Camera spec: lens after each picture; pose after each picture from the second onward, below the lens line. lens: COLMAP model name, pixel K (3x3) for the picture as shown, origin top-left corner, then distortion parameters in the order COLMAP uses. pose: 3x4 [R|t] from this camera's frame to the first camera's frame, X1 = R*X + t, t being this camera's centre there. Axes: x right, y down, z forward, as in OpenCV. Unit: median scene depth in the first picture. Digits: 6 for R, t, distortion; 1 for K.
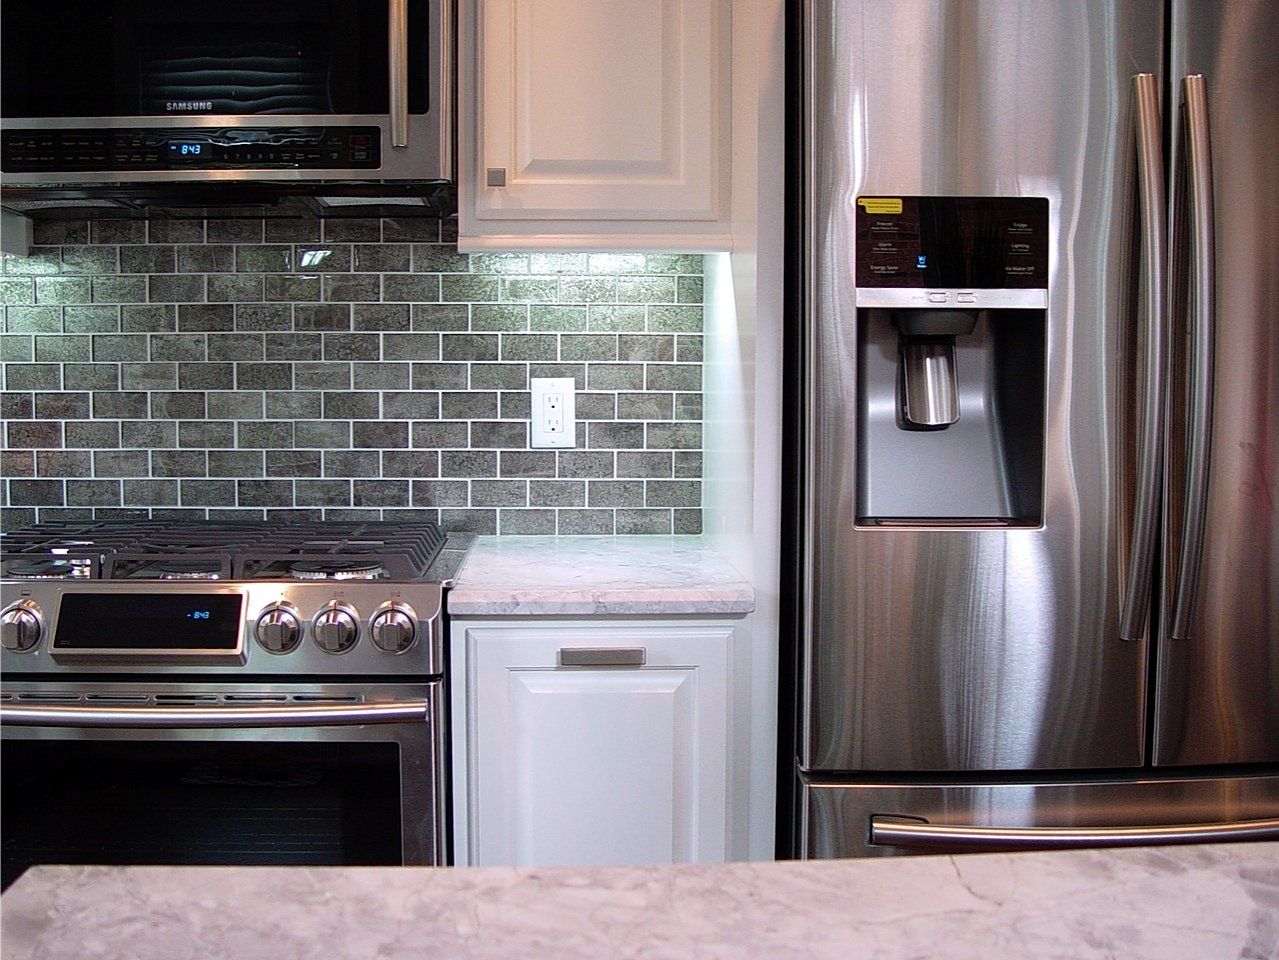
lens RADIAL K [[1453.8, 0, 639.5], [0, 1453.8, 480.0], [0, 0, 1]] dist [-0.207800, 0.200048]
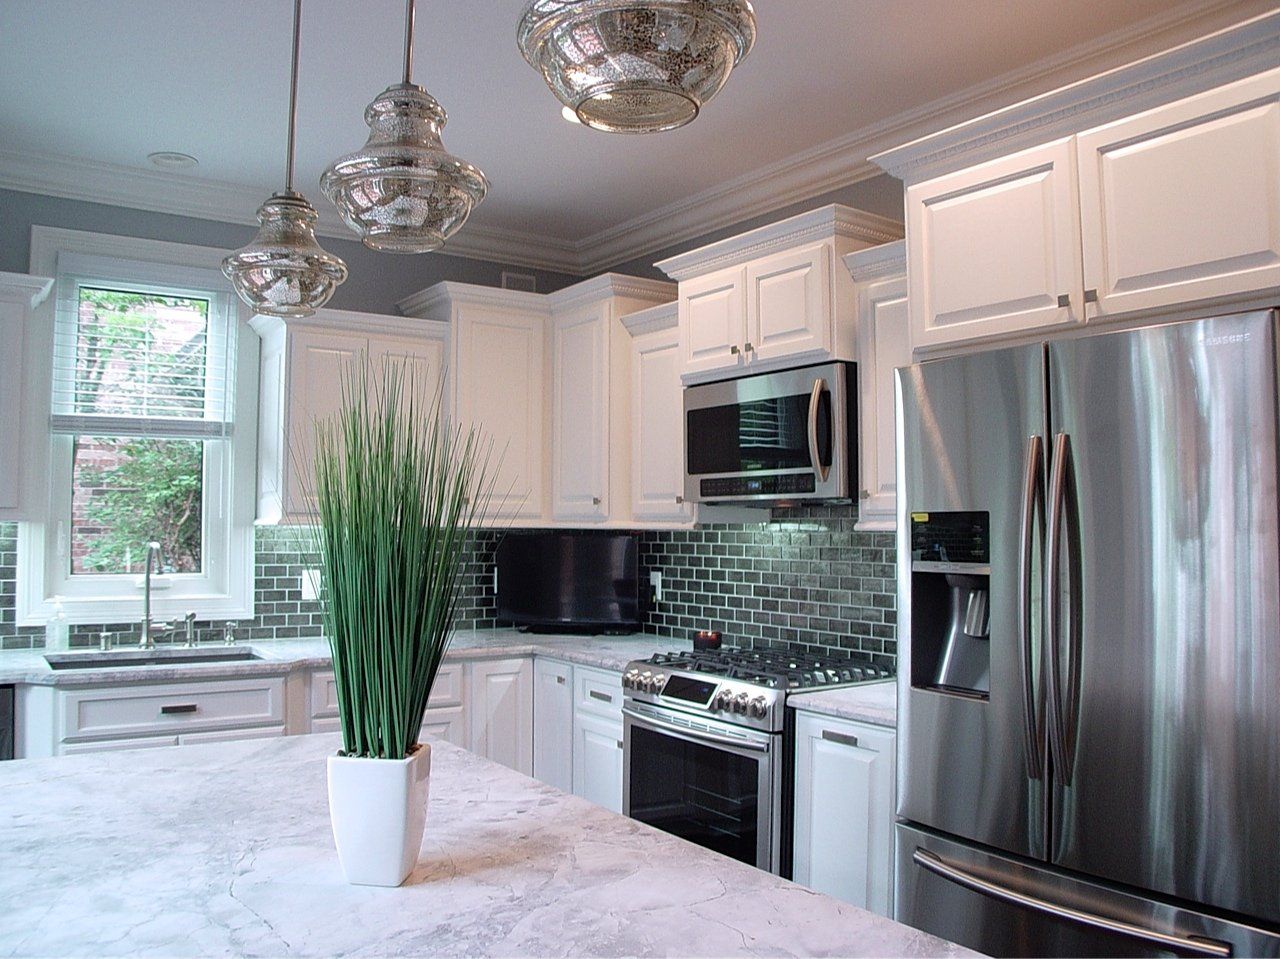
lens RADIAL K [[1043.6, 0, 640.0], [0, 1043.6, 479.5], [0, 0, 1]] dist [-0.180347, 0.133538]
pose [[0.521977, -0.037358, -0.852141, 0.825896], [-0.072717, 0.993454, -0.088096, -0.069144], [0.849854, 0.107950, 0.515843, -0.010055]]
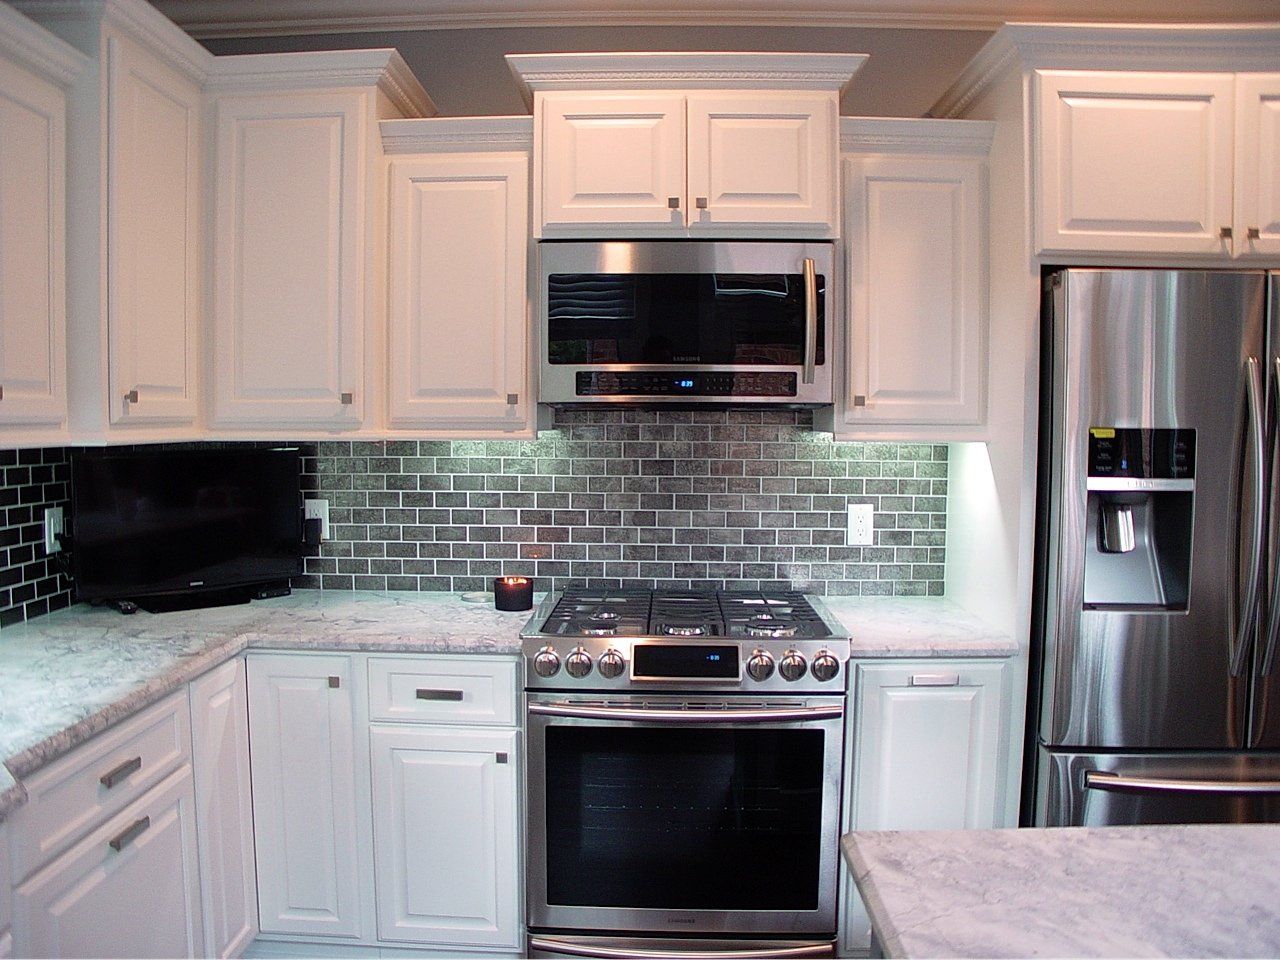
lens RADIAL K [[972.4, 0, 640.0], [0, 972.4, 480.0], [0, 0, 1]] dist [-0.200645, 0.149366]
pose [[0.996067, 0.007861, -0.088257, -0.222539], [-0.009586, 0.999771, -0.019146, -0.076516], [0.088086, 0.019917, 0.995914, -0.153578]]
